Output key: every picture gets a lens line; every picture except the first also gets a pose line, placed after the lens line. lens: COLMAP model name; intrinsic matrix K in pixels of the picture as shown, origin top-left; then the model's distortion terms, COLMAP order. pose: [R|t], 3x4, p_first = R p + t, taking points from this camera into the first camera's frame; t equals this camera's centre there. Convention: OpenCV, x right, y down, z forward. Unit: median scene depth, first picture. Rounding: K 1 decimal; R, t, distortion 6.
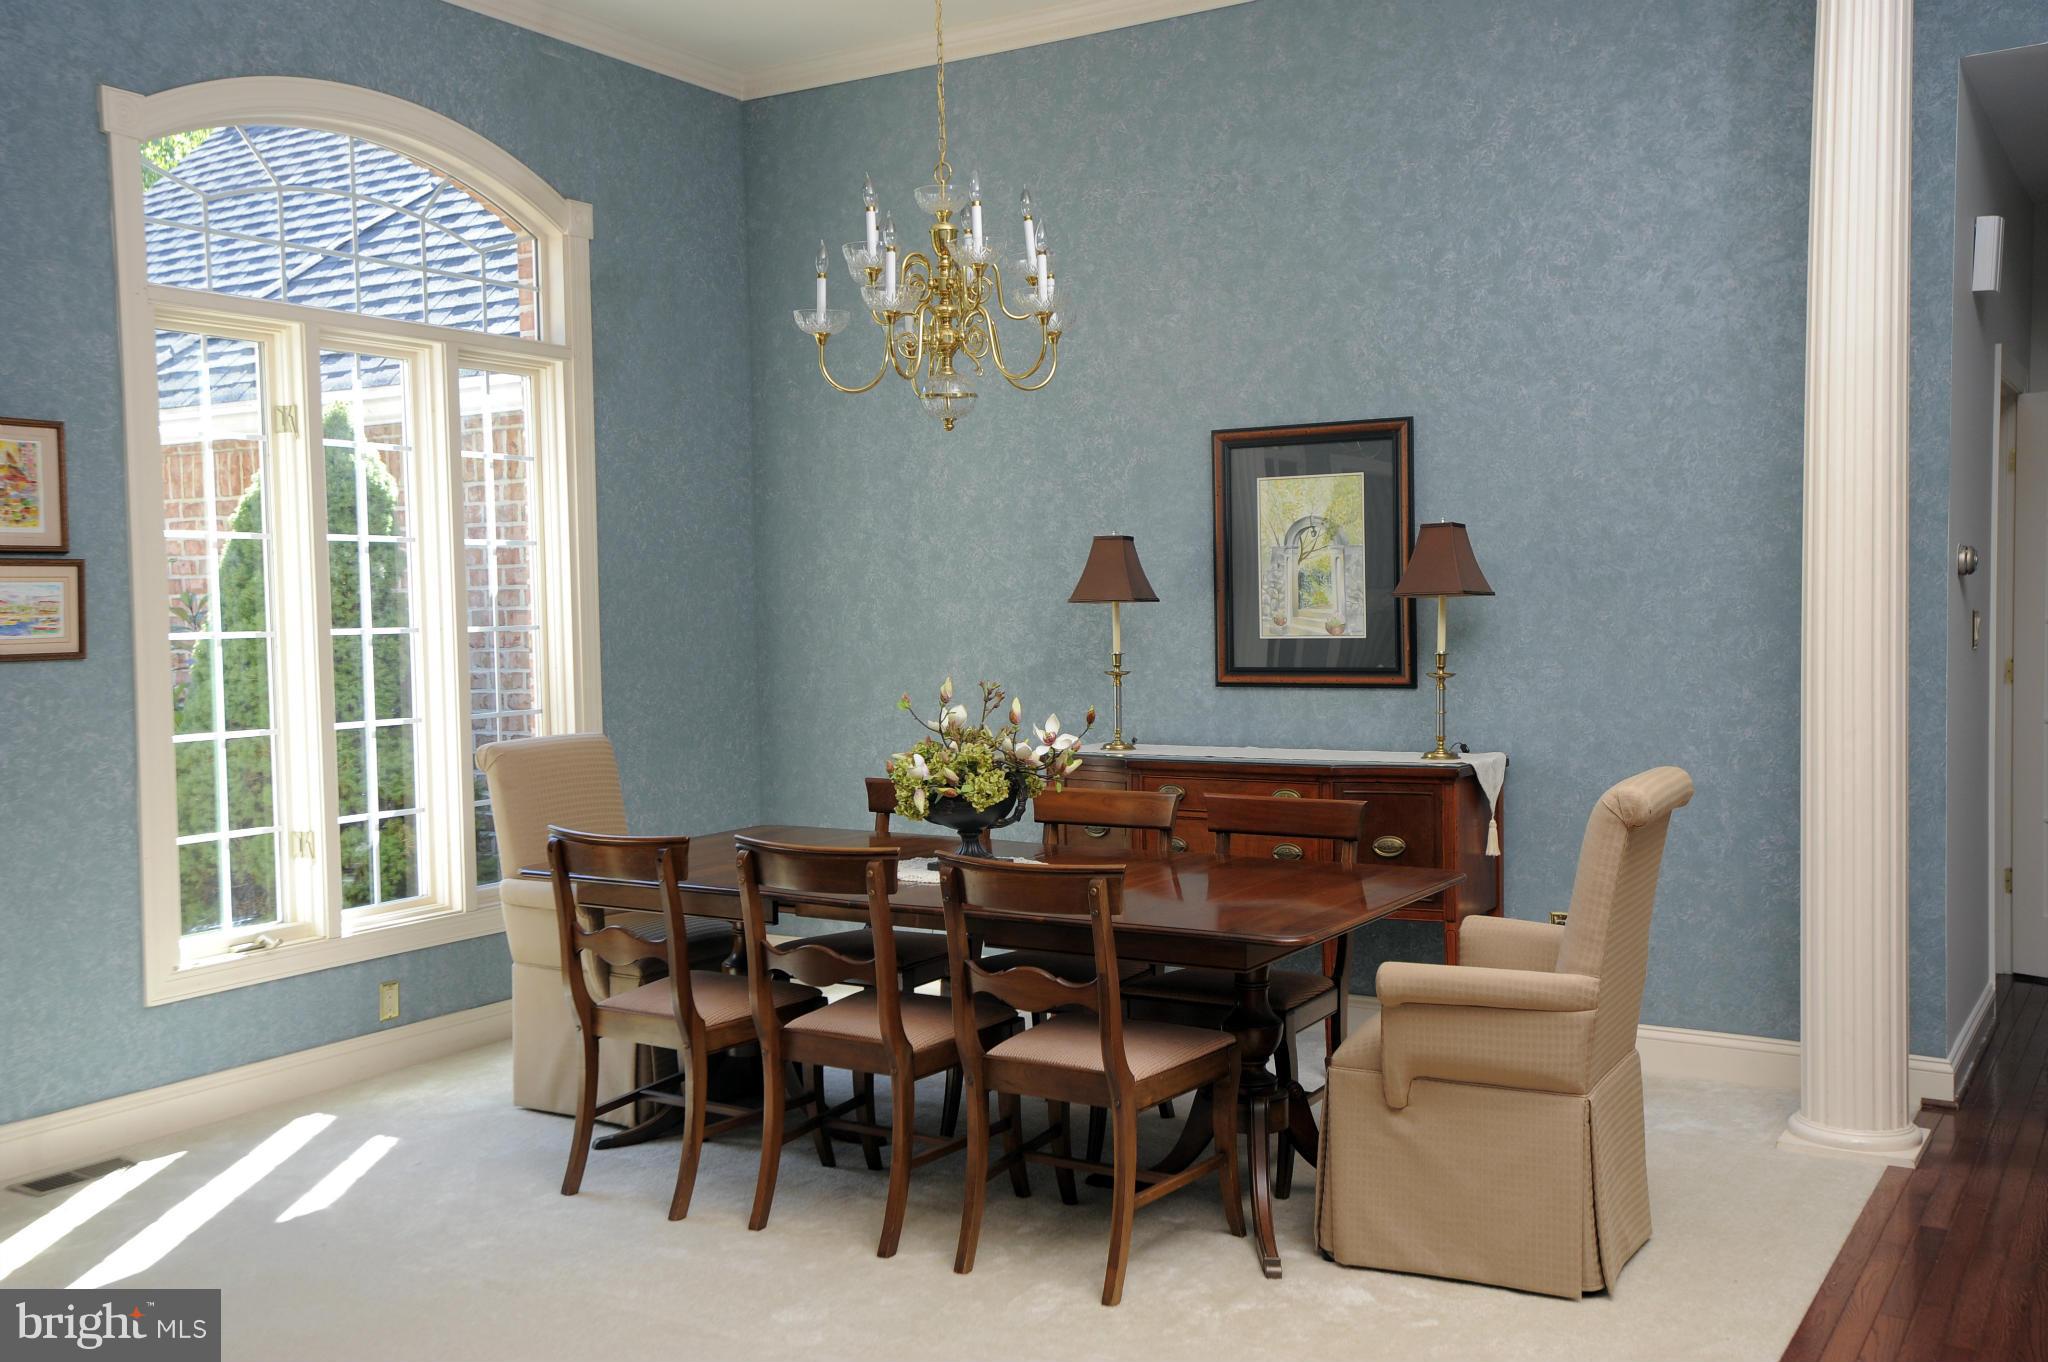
lens RADIAL K [[1820.0, 0, 1024.0], [0, 1820.0, 681.0], [0, 0, 1]] dist [0.071700, 0.013142]
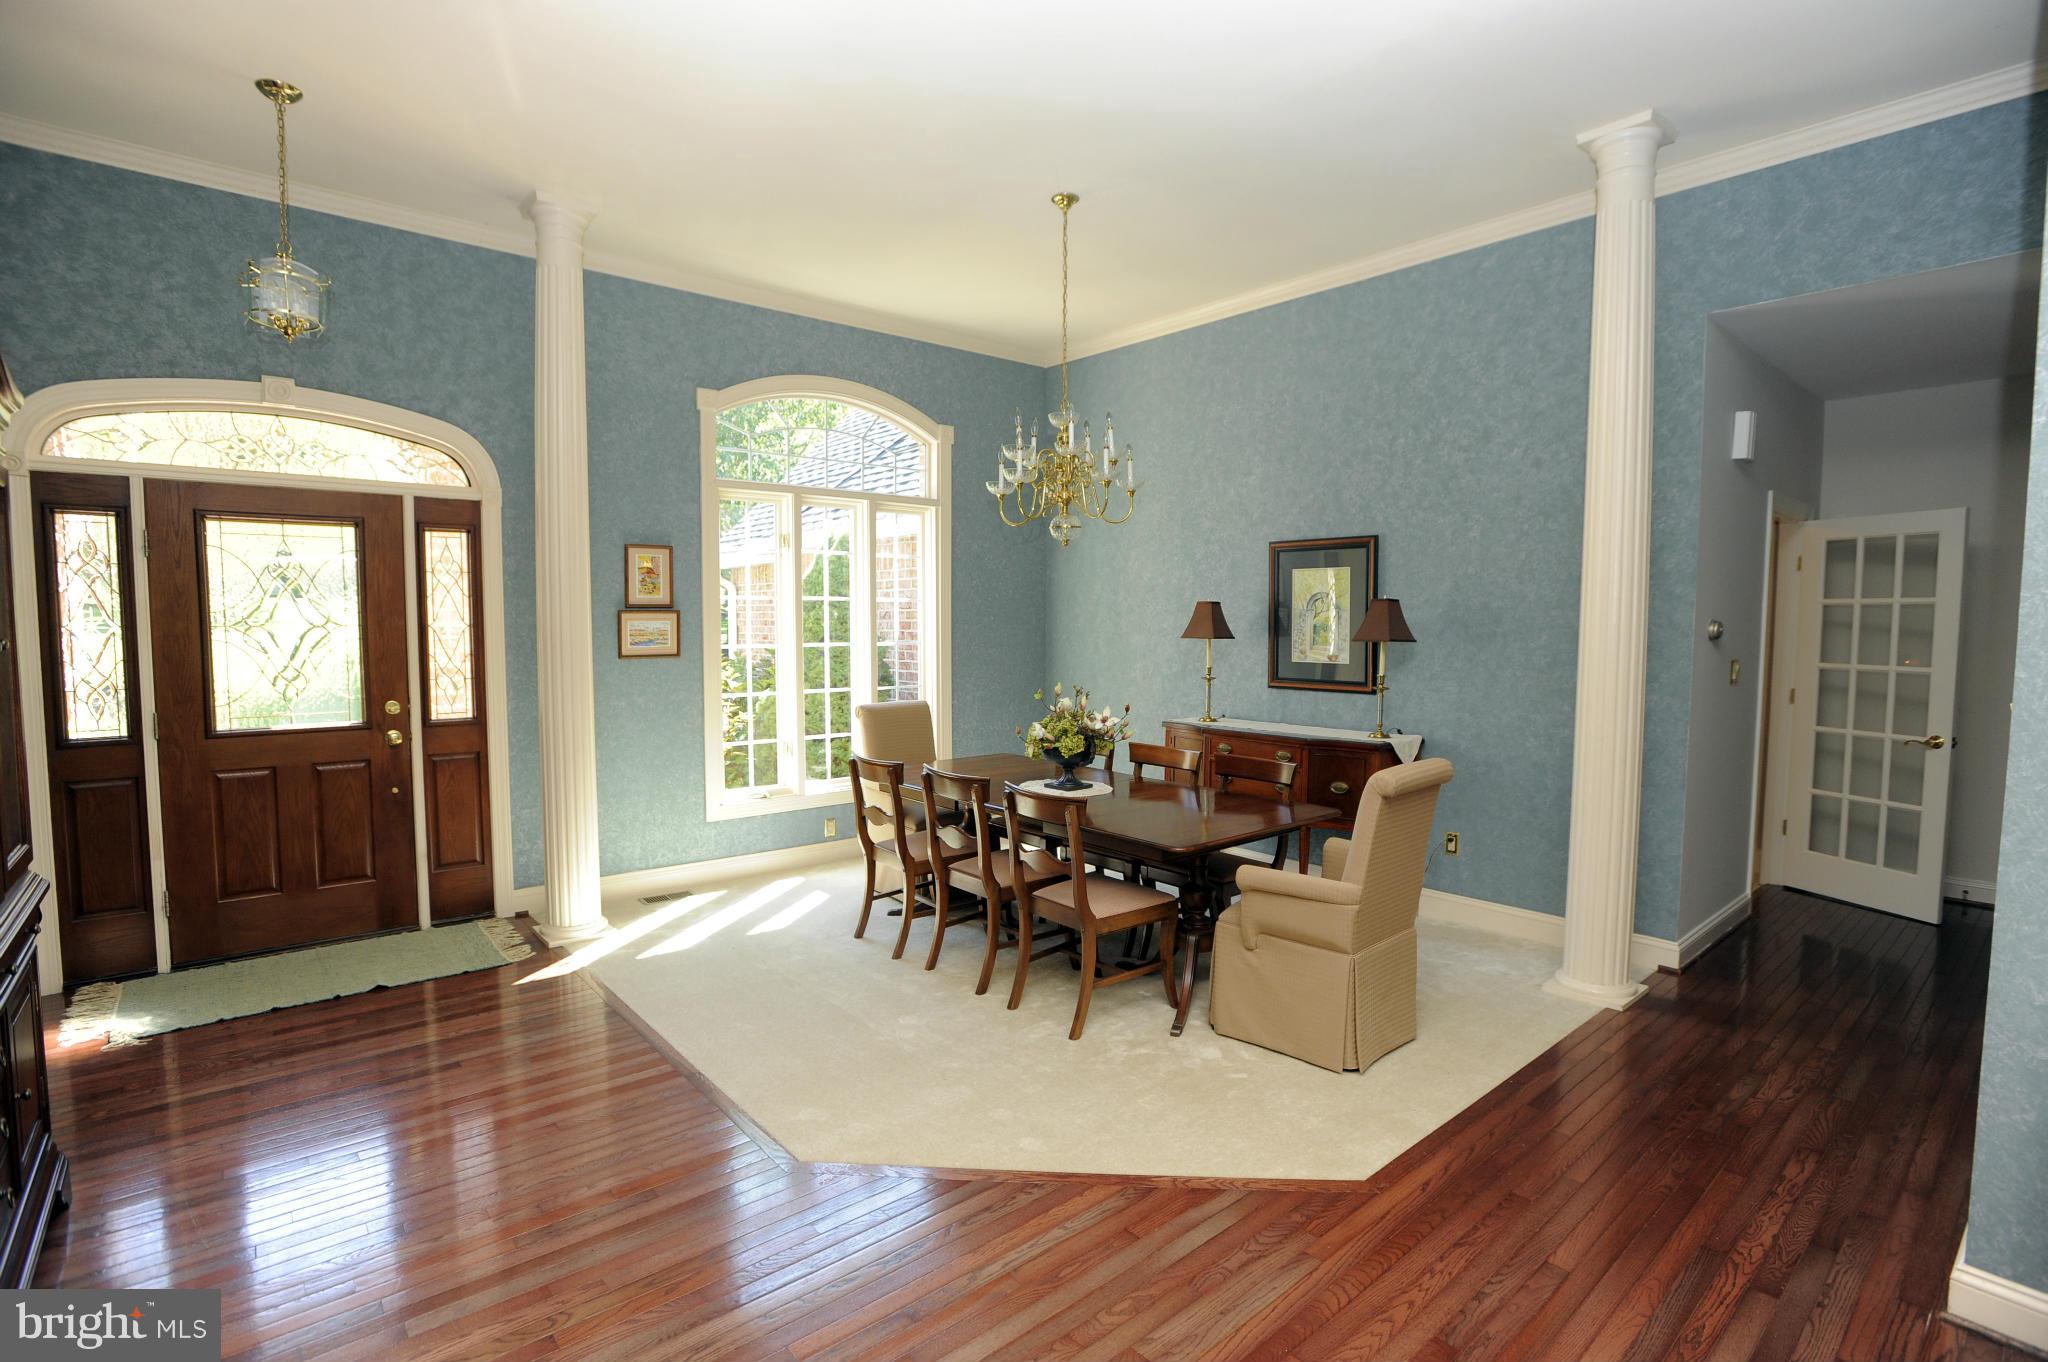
lens RADIAL K [[955.0, 0, 1024.0], [0, 955.0, 681.0], [0, 0, 1]] dist [-0.024871, 0.000856]
pose [[0.957963, 0.037113, -0.284482, 0.160518], [-0.031681, 0.999218, 0.023672, -0.020274], [0.285138, -0.013664, 0.958389, 0.059919]]
